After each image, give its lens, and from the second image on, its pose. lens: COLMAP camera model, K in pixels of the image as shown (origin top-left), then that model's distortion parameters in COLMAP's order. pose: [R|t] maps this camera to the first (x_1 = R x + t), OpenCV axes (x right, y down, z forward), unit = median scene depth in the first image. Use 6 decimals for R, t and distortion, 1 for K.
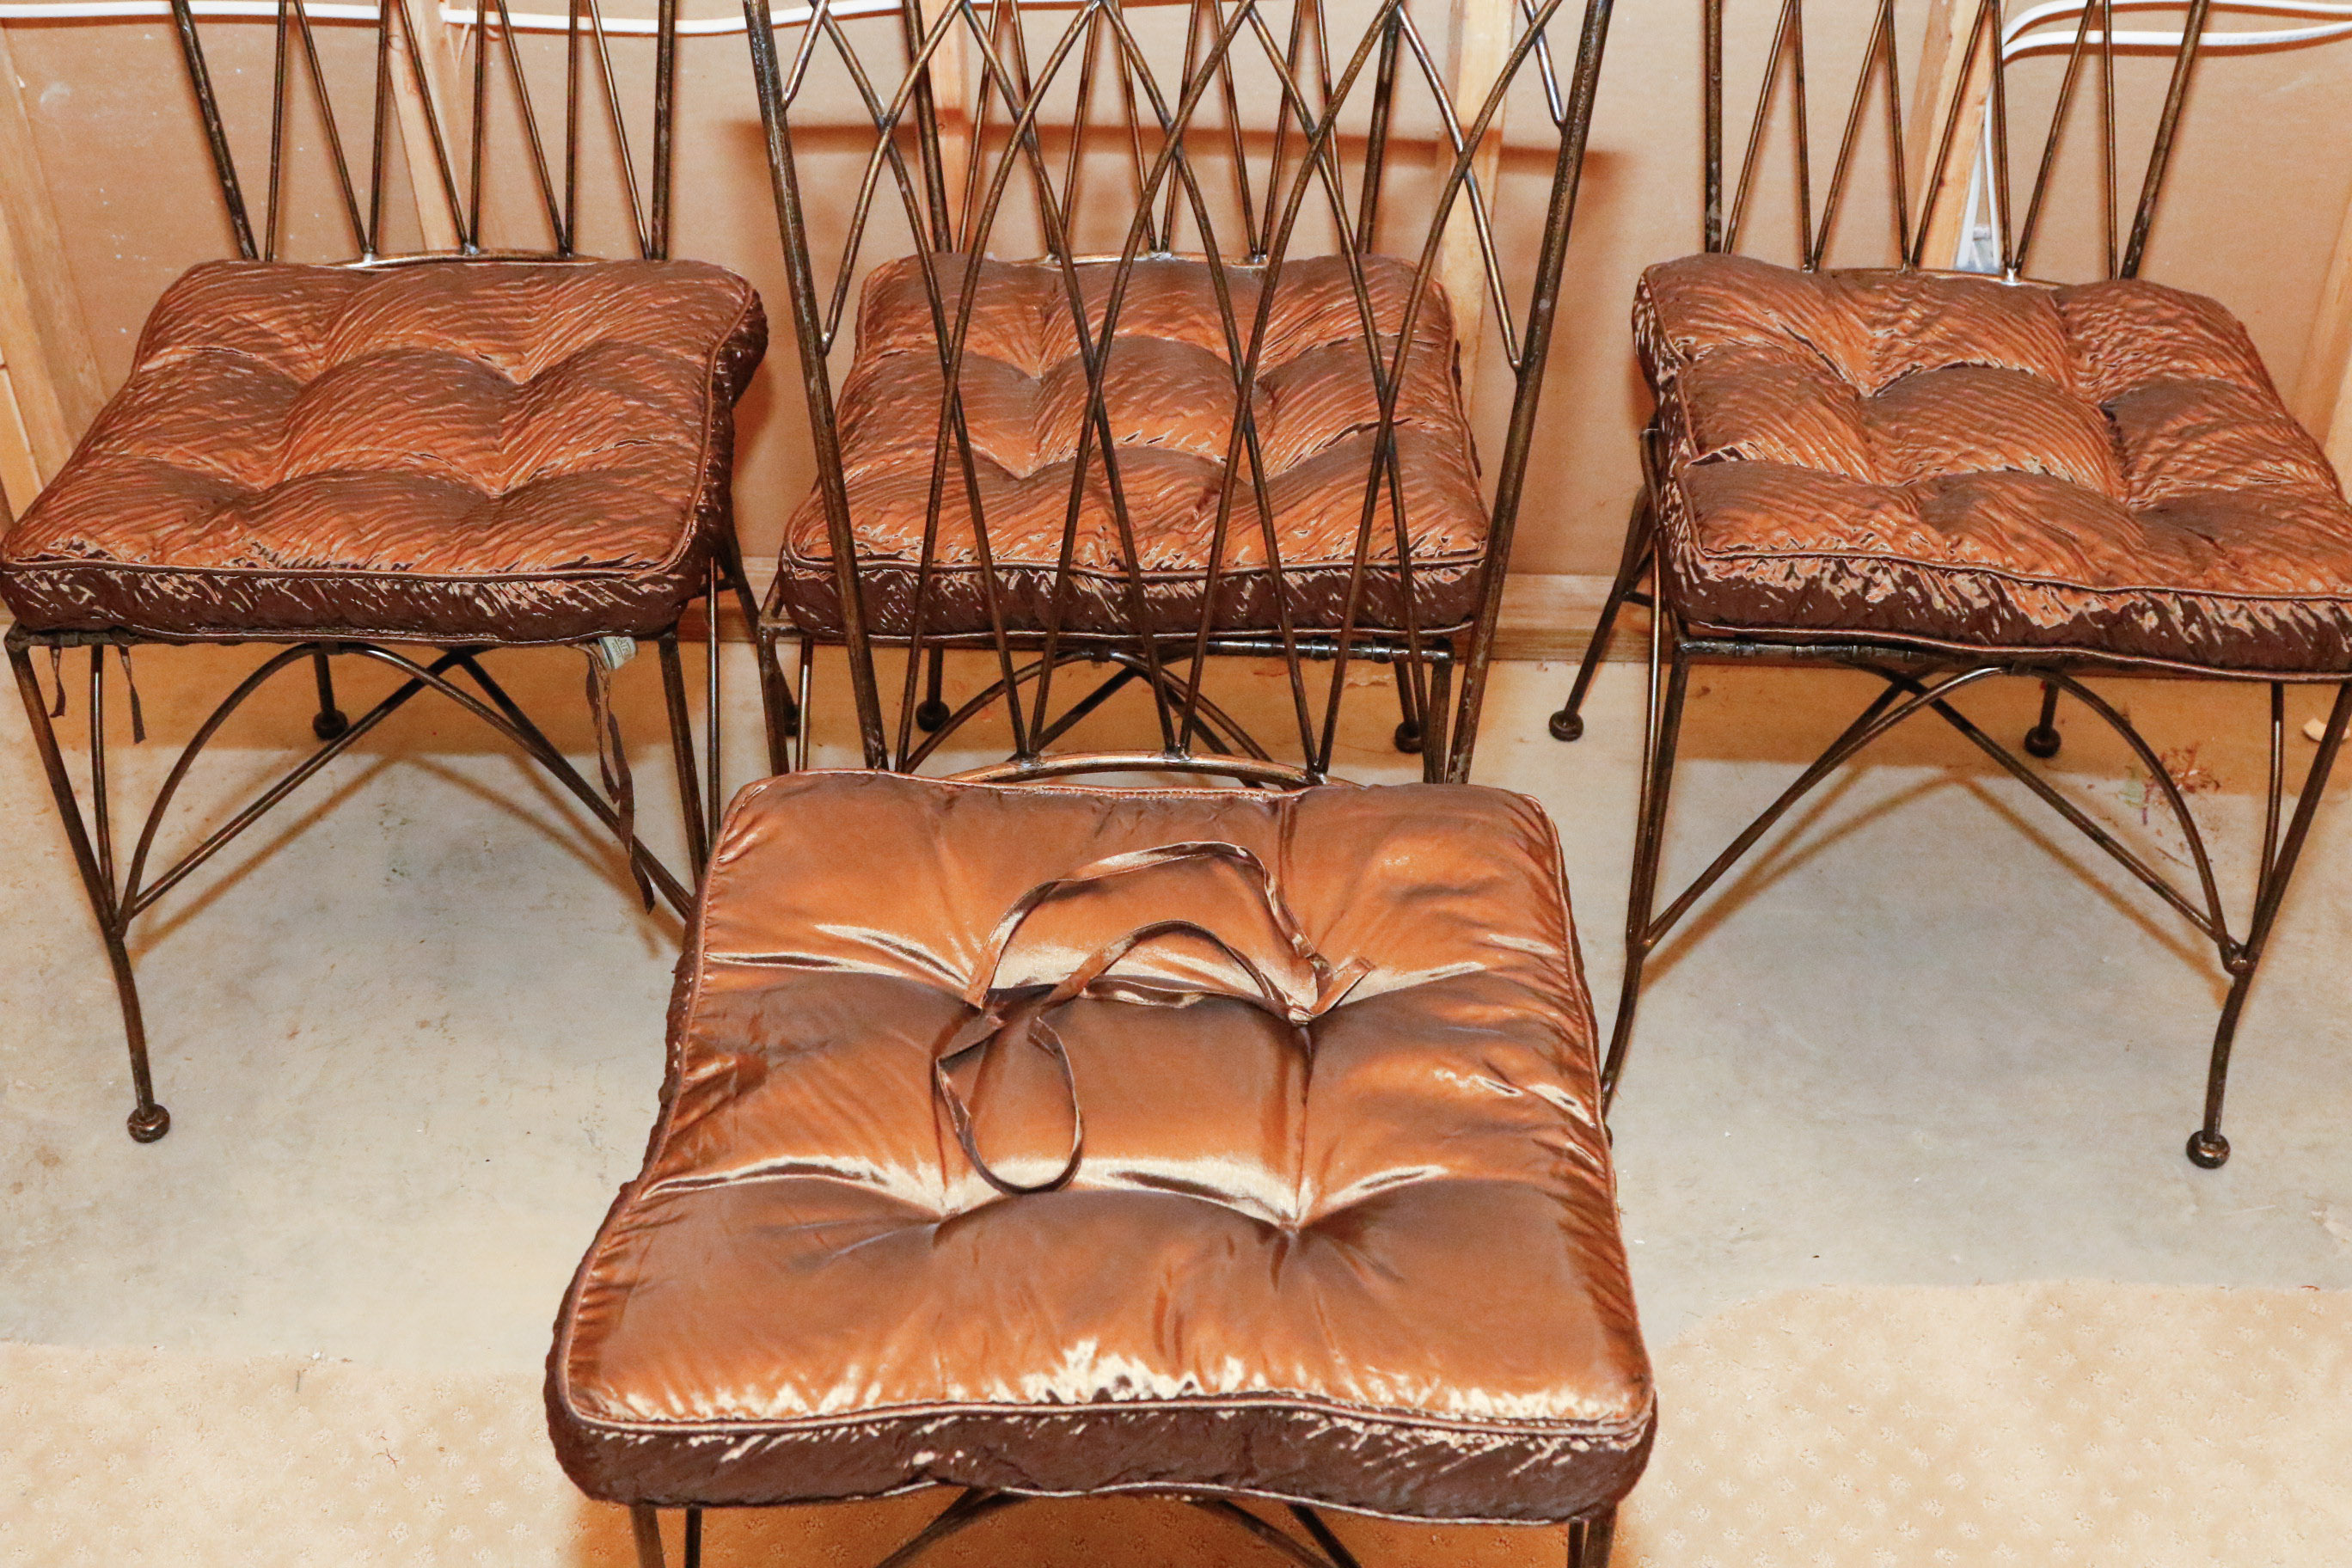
lens RADIAL K [[2551.0, 0, 1180.8], [0, 2551.0, 792.6], [0, 0, 1]] dist [-0.101762, 0.000000]
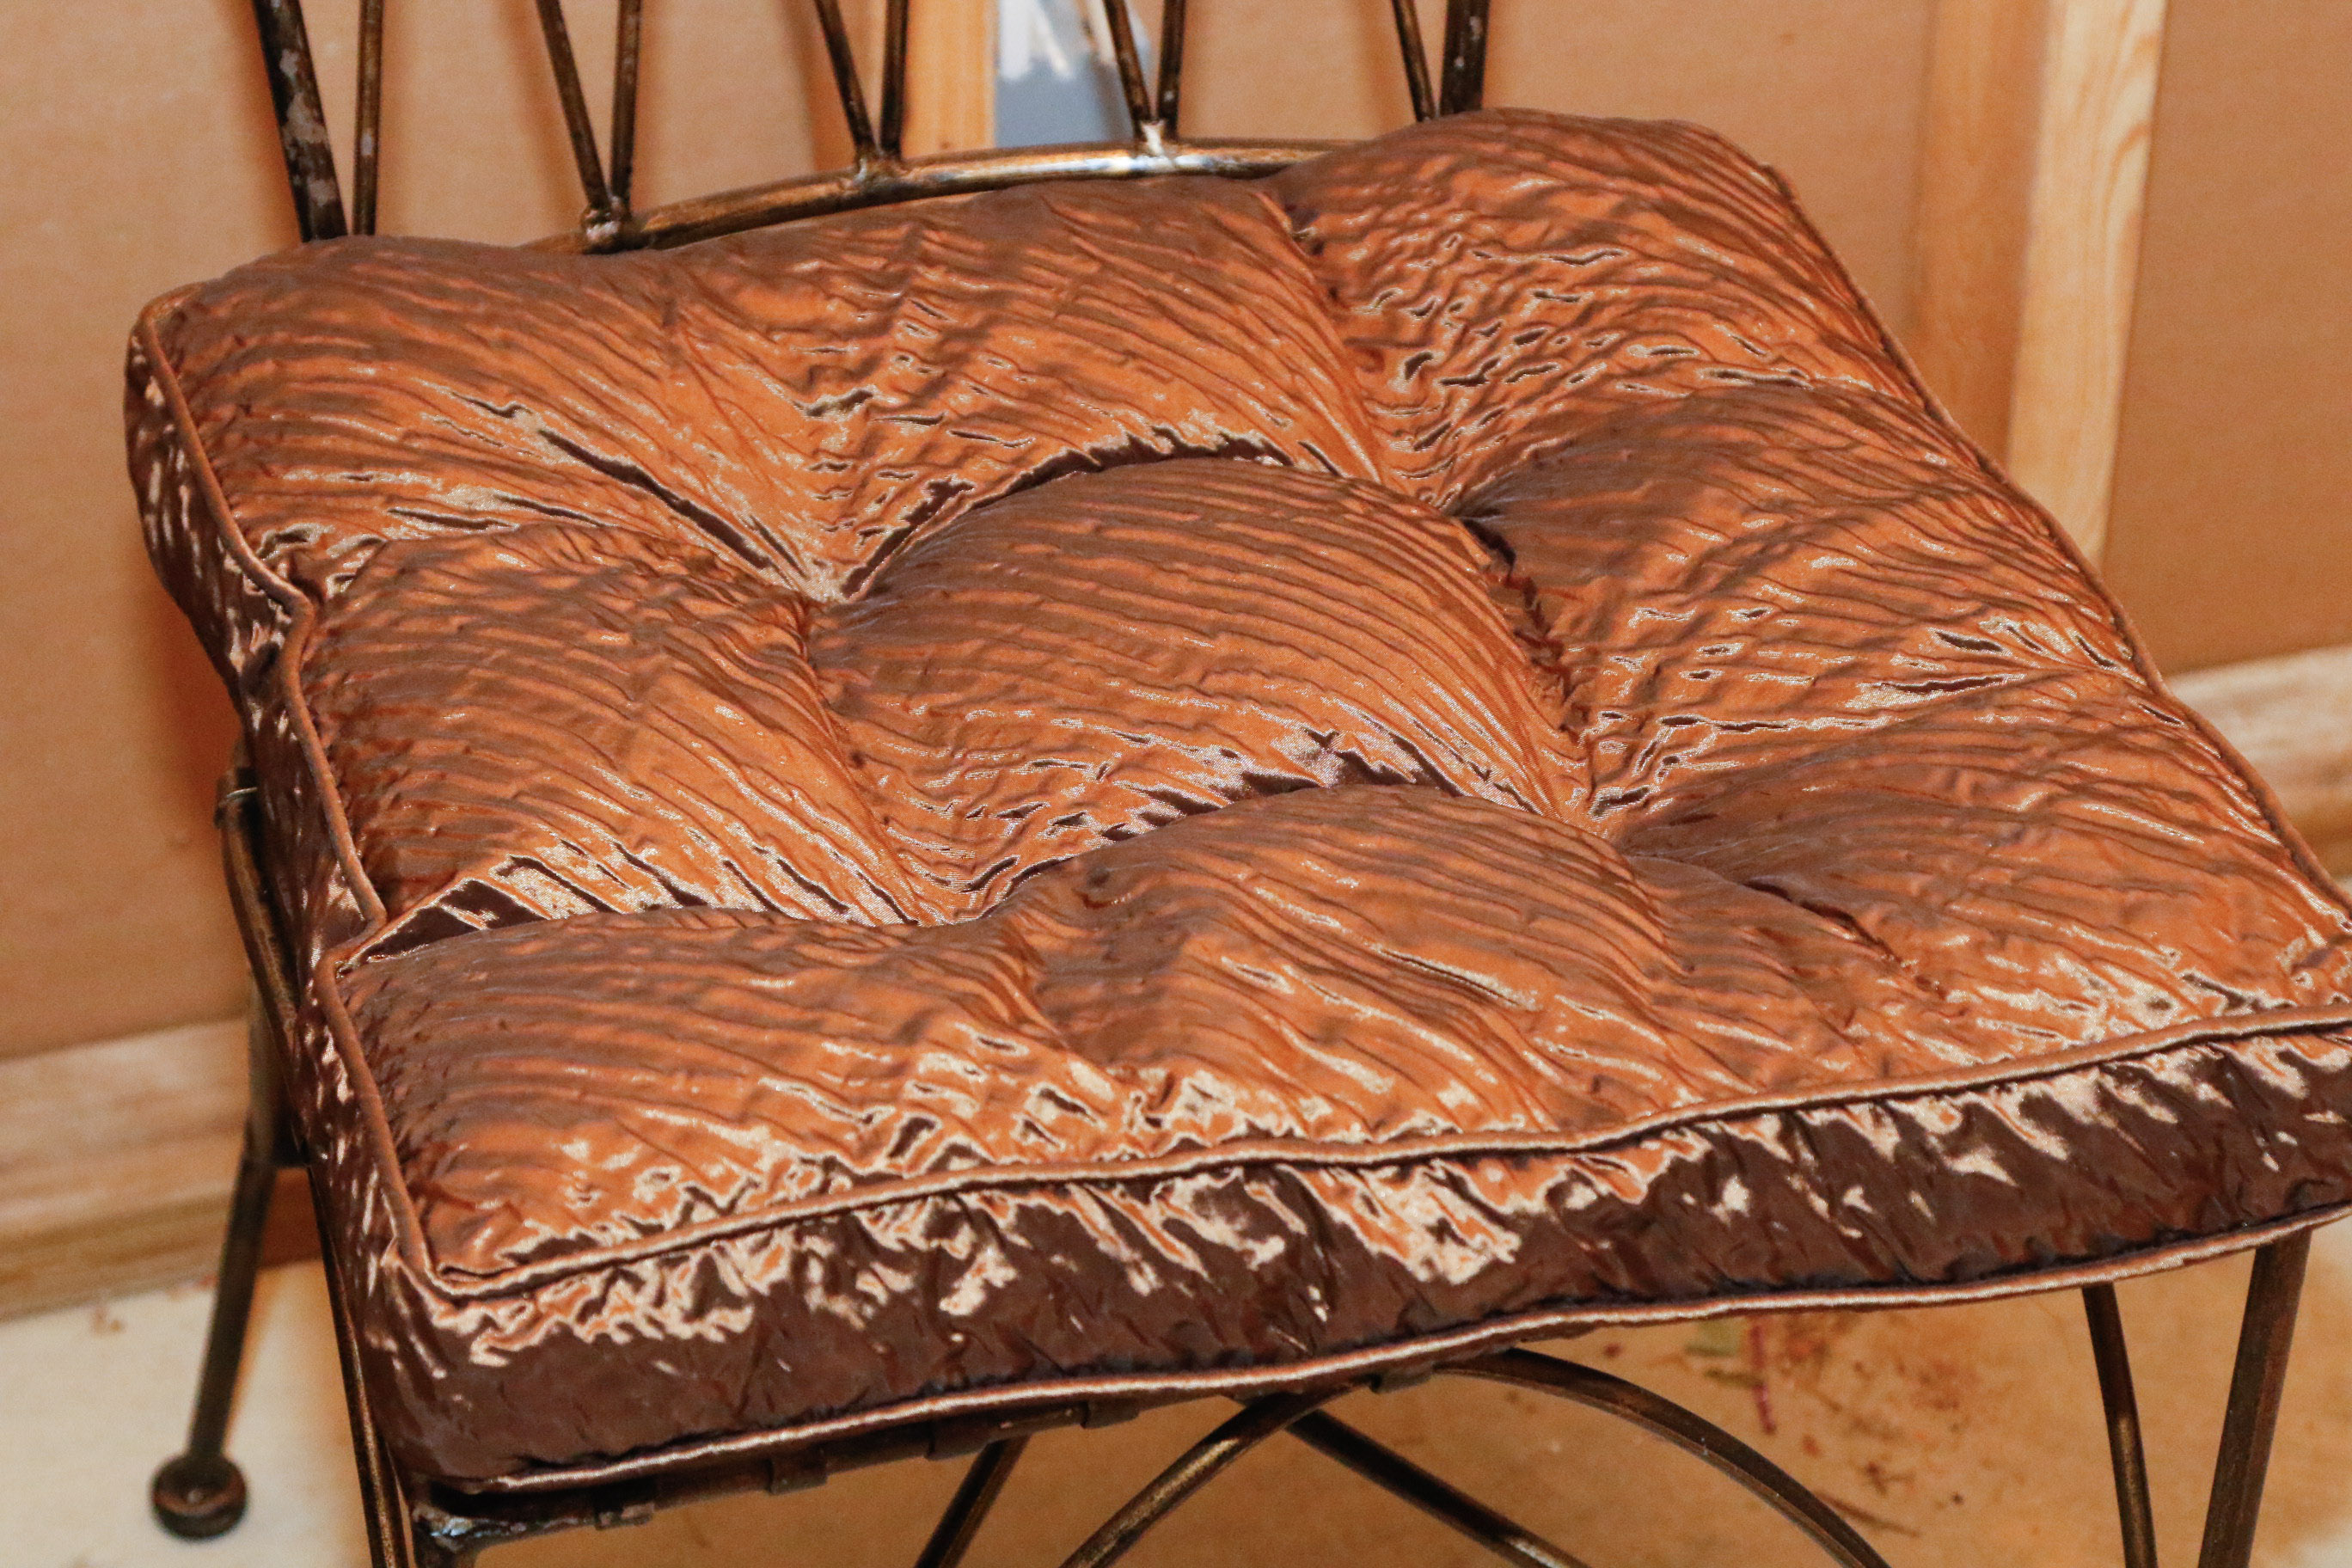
lens RADIAL K [[6043.9, 0, 1182.4], [0, 6043.9, 788.0], [0, 0, 1]] dist [0.110701, 0.000000]
pose [[0.938607, -0.191363, 0.287050, 0.078572], [0.200329, 0.979727, -0.001907, -0.133355], [-0.280866, 0.059294, 0.957914, 0.199365]]
